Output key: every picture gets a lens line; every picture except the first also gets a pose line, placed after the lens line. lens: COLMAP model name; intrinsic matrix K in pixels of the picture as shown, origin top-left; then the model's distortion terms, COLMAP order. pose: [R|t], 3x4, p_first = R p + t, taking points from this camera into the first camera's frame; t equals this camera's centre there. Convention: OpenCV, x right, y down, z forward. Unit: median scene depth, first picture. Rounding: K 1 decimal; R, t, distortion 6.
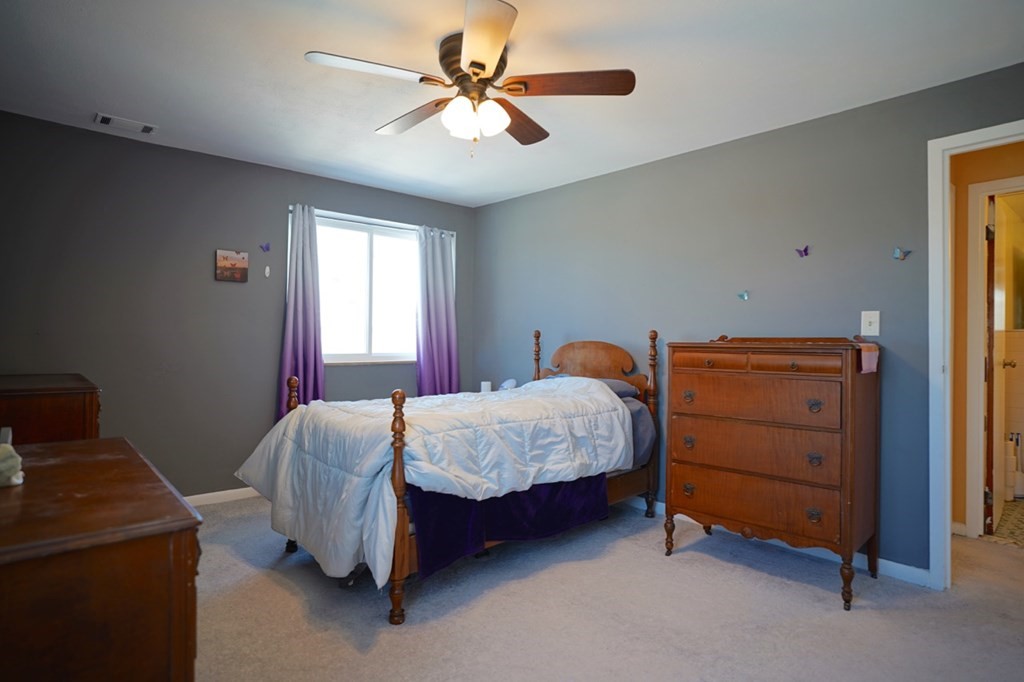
lens RADIAL K [[563.8, 0, 510.7], [0, 563.8, 342.3], [0, 0, 1]] dist [-0.041970, 0.033323]
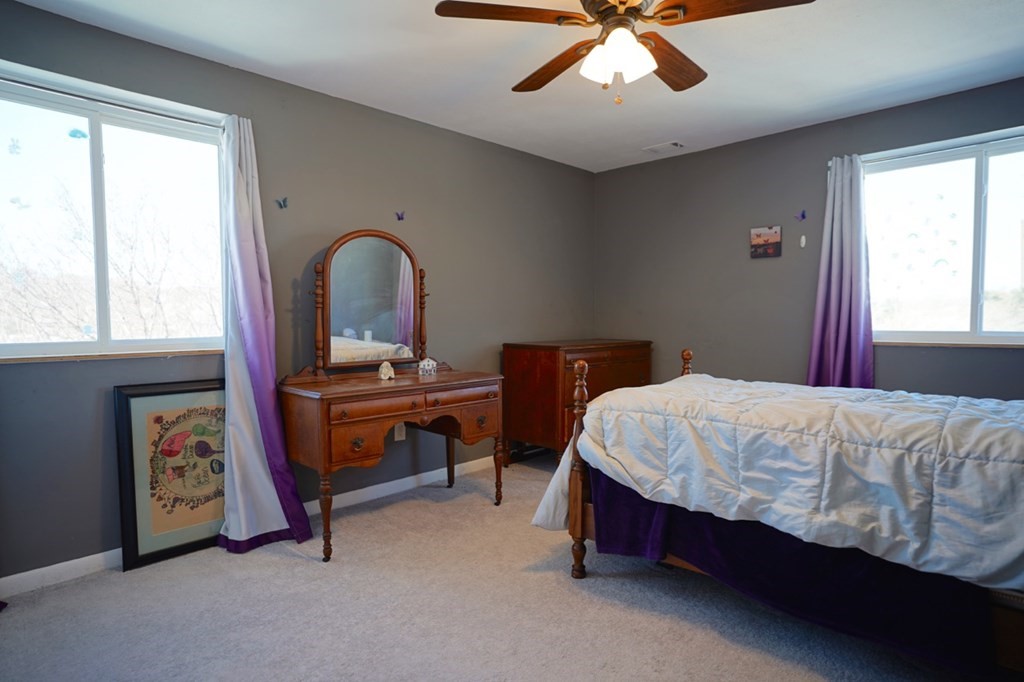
lens RADIAL K [[563.8, 0, 510.7], [0, 563.8, 344.2], [0, 0, 1]] dist [-0.041970, 0.033323]
pose [[0.066737, 0.039956, -0.996970, 0.678456], [0.002197, 0.999190, 0.040192, 0.009929], [0.997768, -0.004872, 0.066595, 0.646847]]
